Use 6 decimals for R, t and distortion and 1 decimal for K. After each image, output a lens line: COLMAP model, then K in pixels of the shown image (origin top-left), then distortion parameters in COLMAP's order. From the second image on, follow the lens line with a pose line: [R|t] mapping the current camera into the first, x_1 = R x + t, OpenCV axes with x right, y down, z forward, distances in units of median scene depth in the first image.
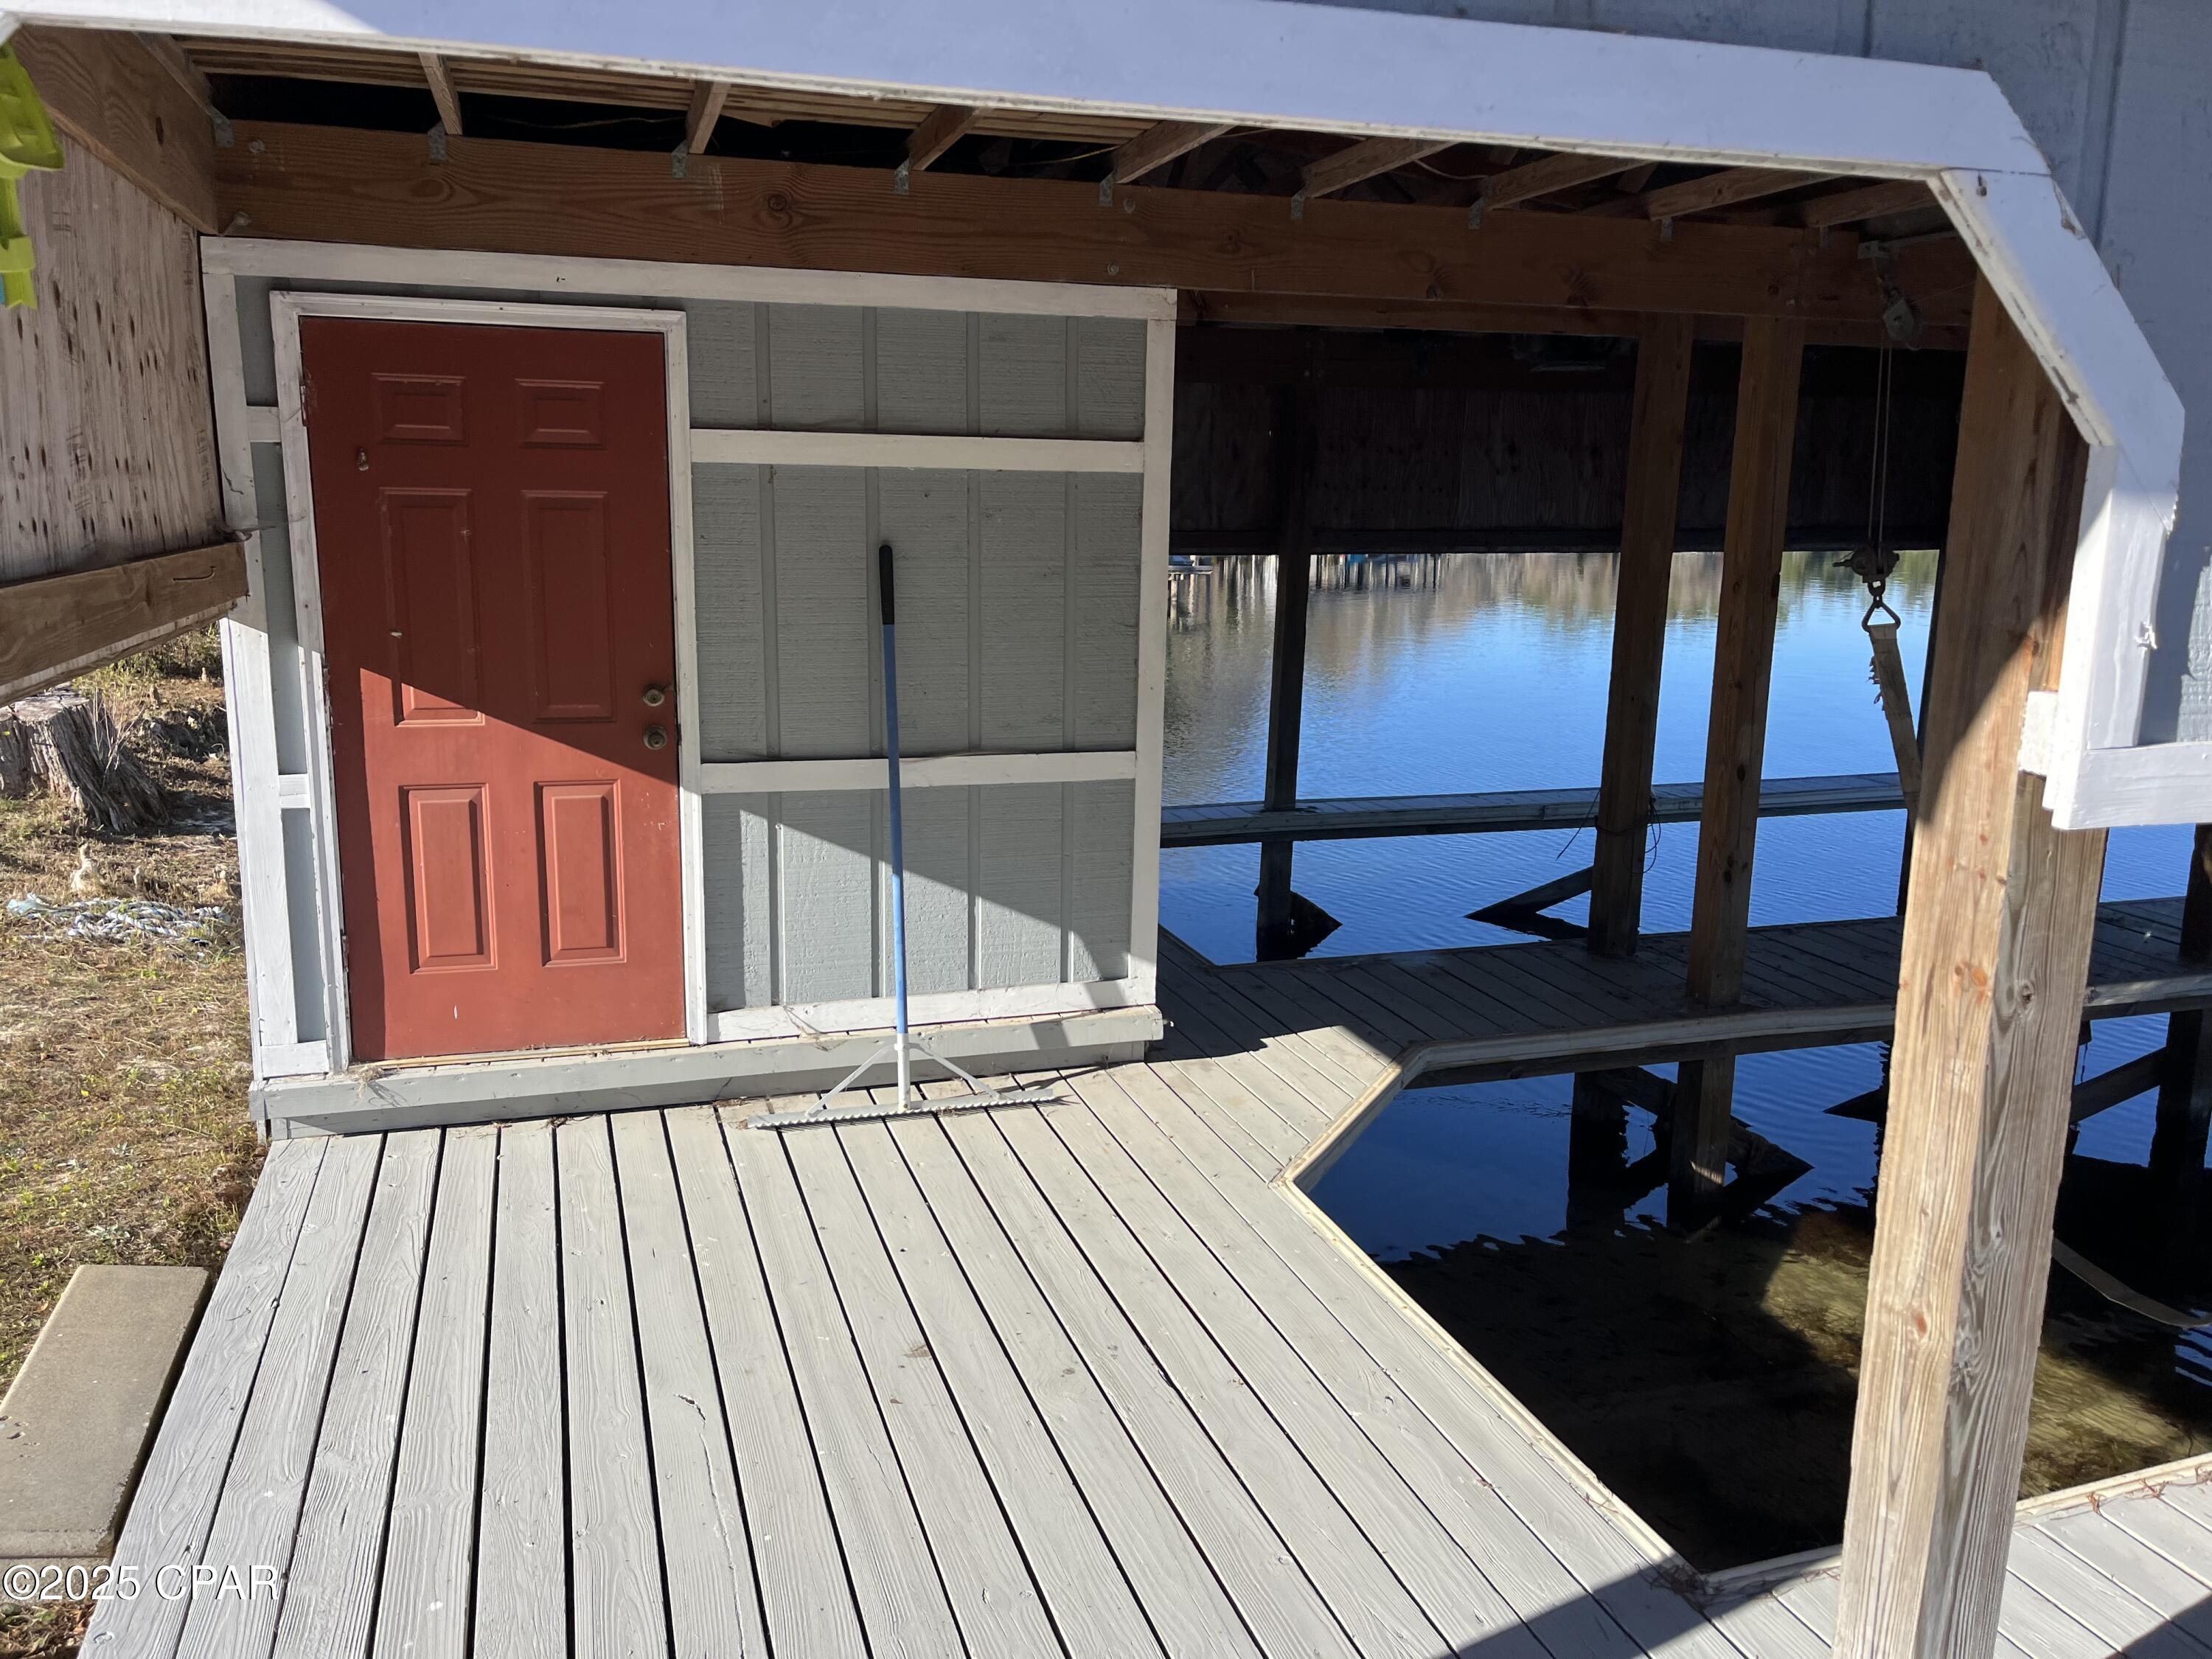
lens RADIAL K [[1680.0, 0, 1100.0], [0, 1680.0, 832.7], [0, 0, 1]] dist [0.062148, -0.074039]
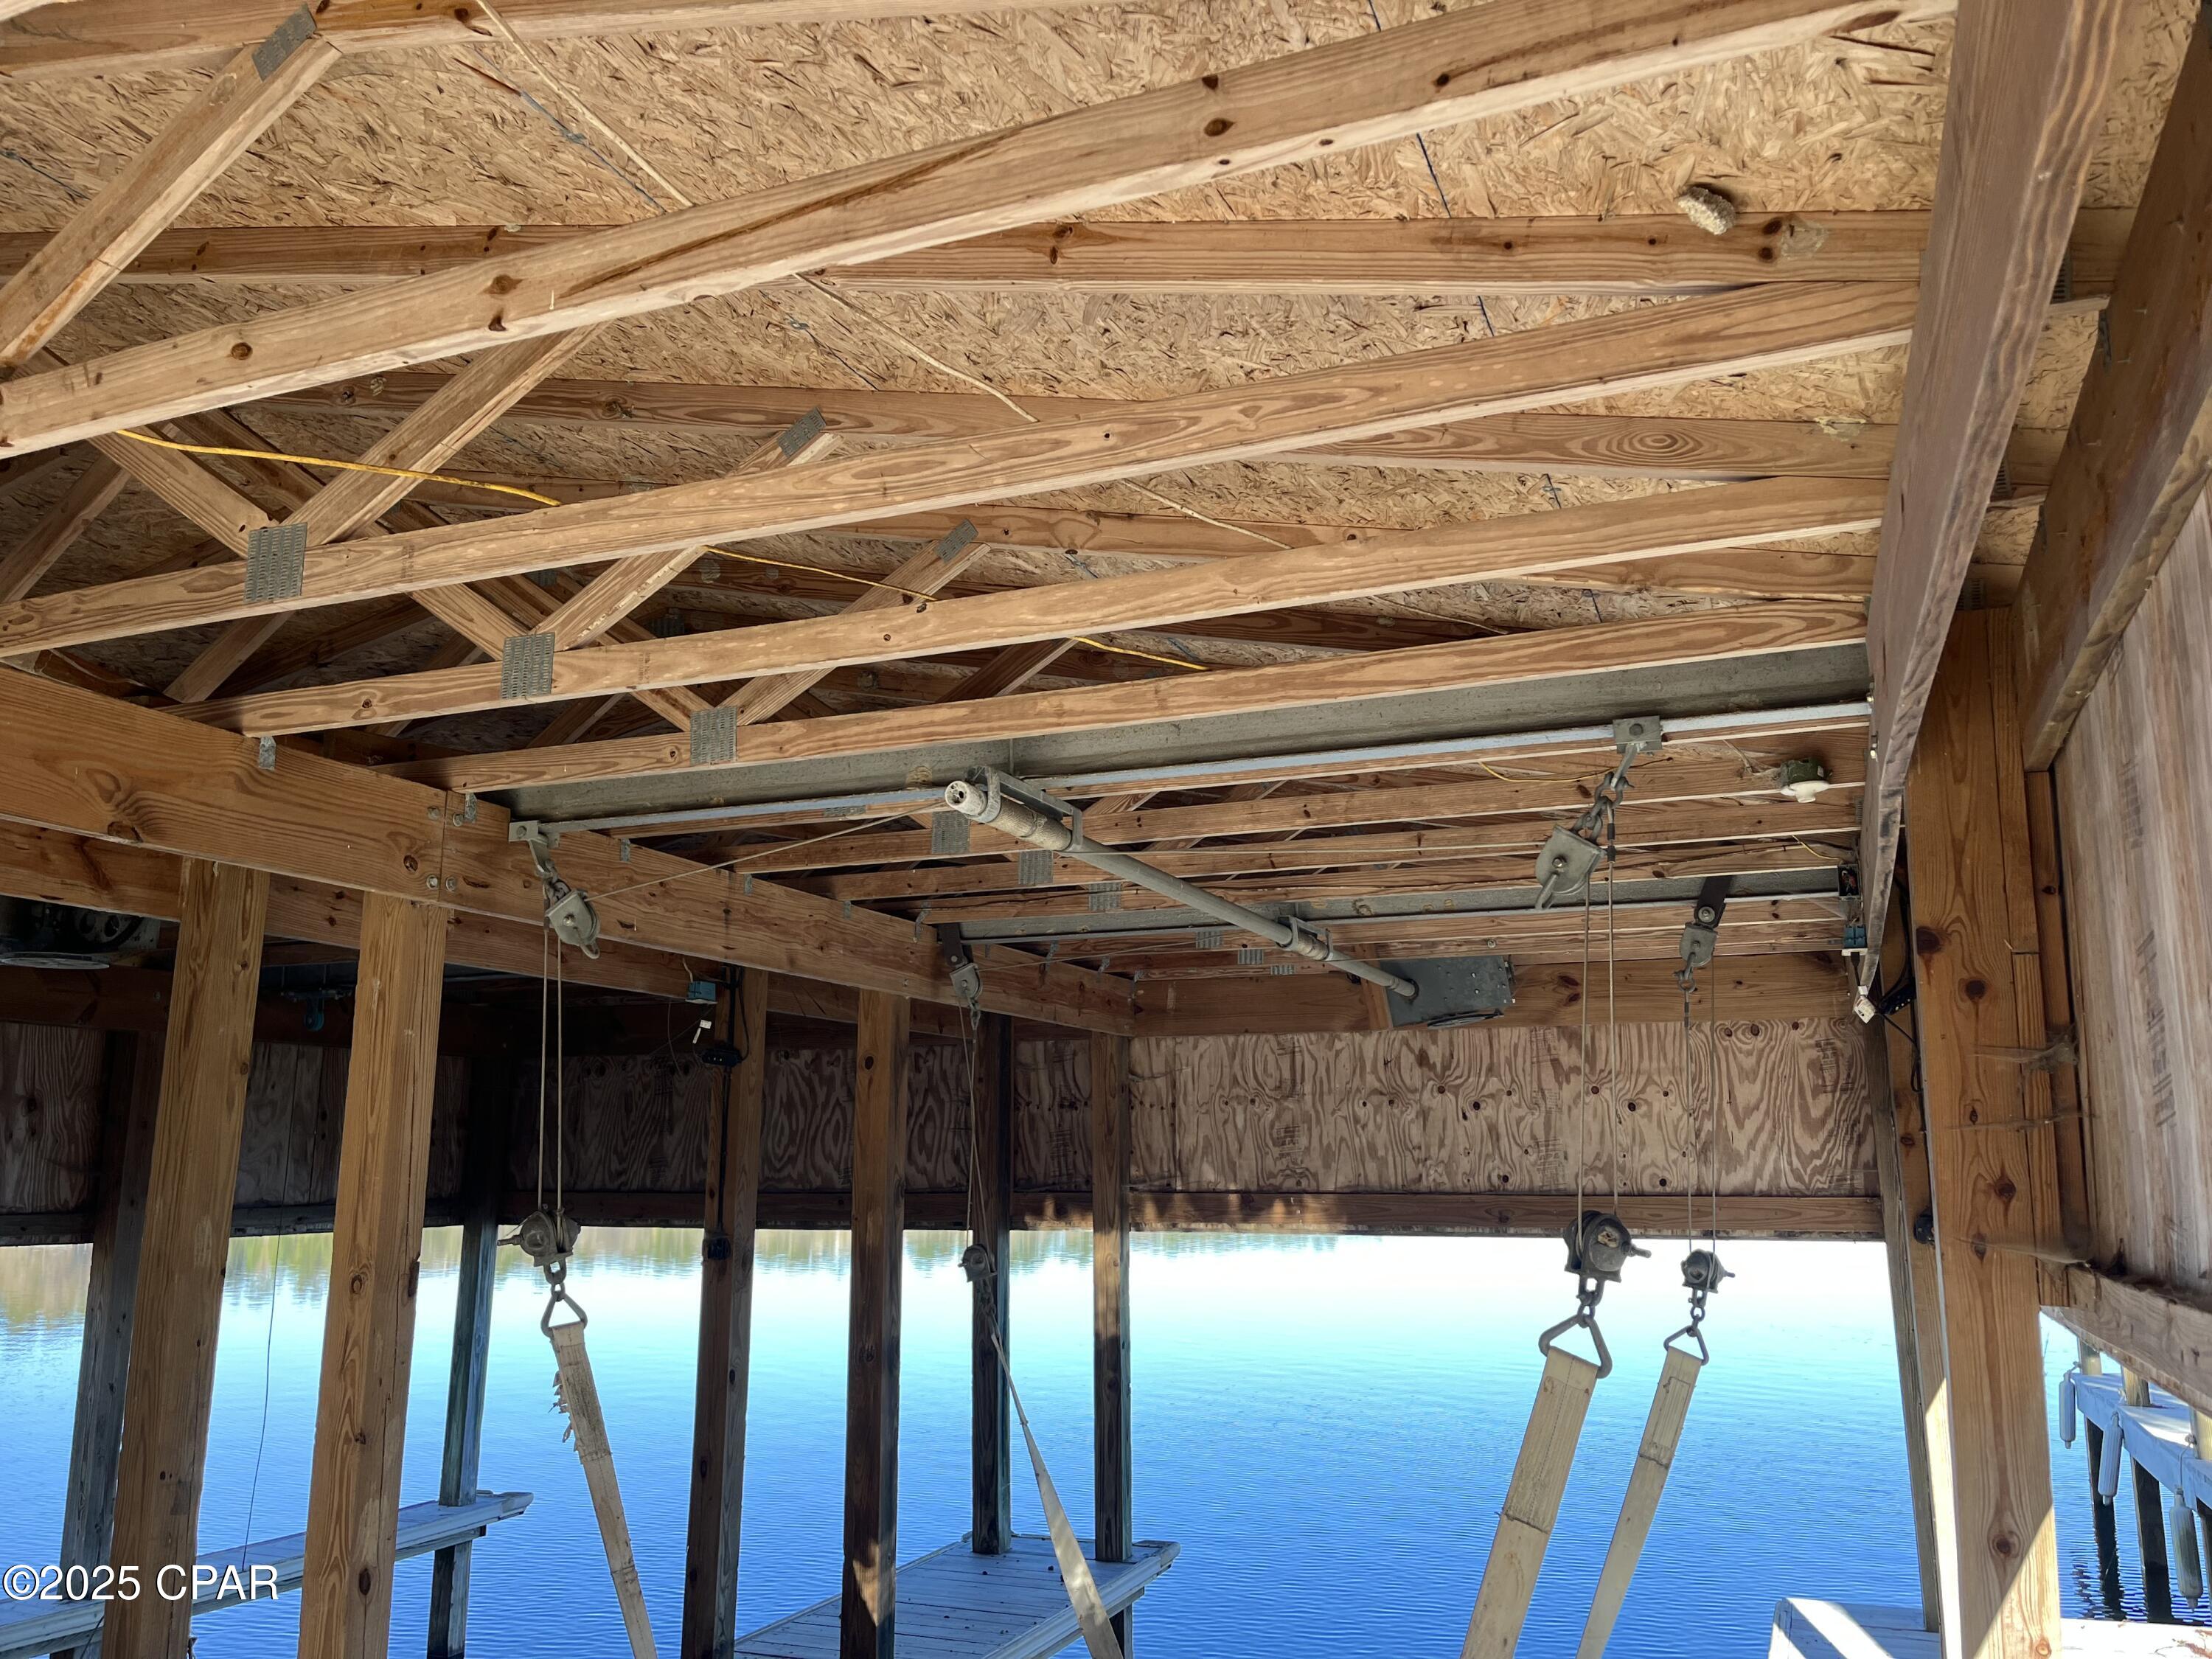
lens RADIAL K [[1680.0, 0, 1113.4], [0, 1680.0, 845.9], [0, 0, 1]] dist [0.062148, -0.074039]
pose [[0.637016, 0.133580, 0.759188, 0.038111], [0.164632, 0.938572, -0.303281, -0.057429], [-0.753065, 0.318182, 0.575894, 0.351579]]
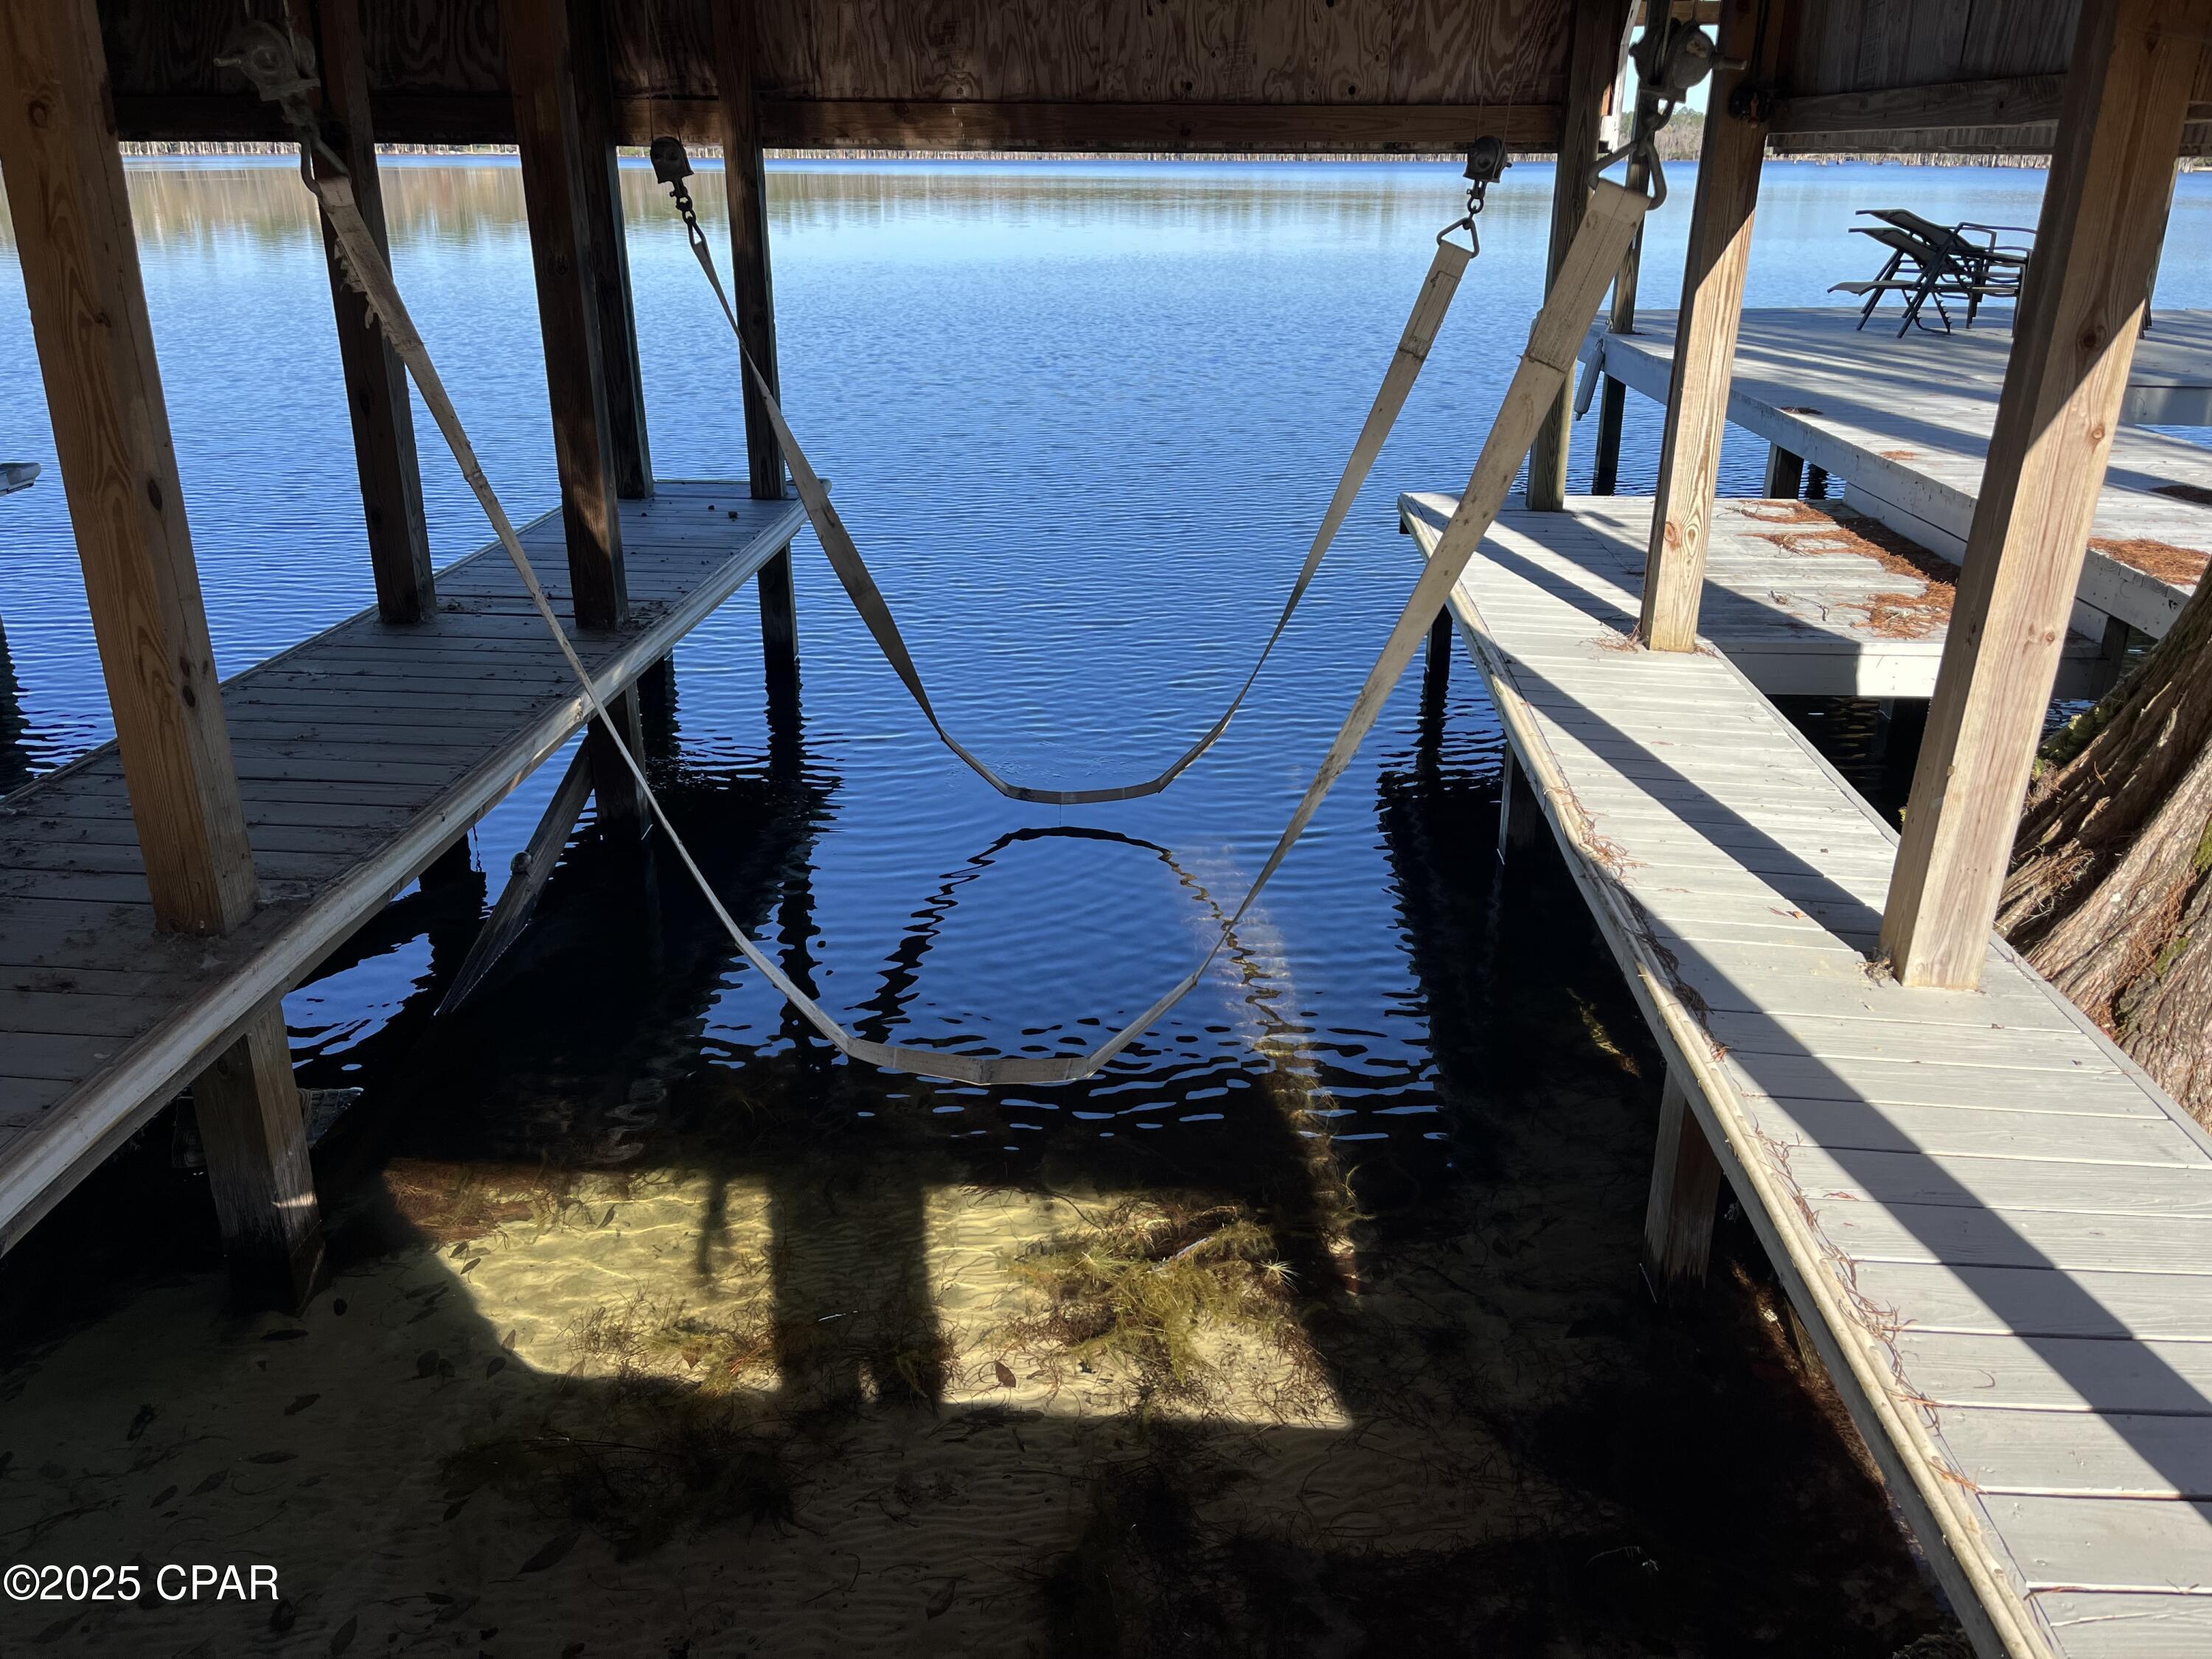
lens RADIAL K [[1680.0, 0, 1093.7], [0, 1680.0, 819.8], [0, 0, 1]] dist [0.062148, -0.074039]
pose [[0.373564, -0.350556, 0.858813, 0.002800], [0.182496, 0.935520, 0.302485, -0.049624], [-0.909475, 0.043732, 0.413452, 0.556077]]
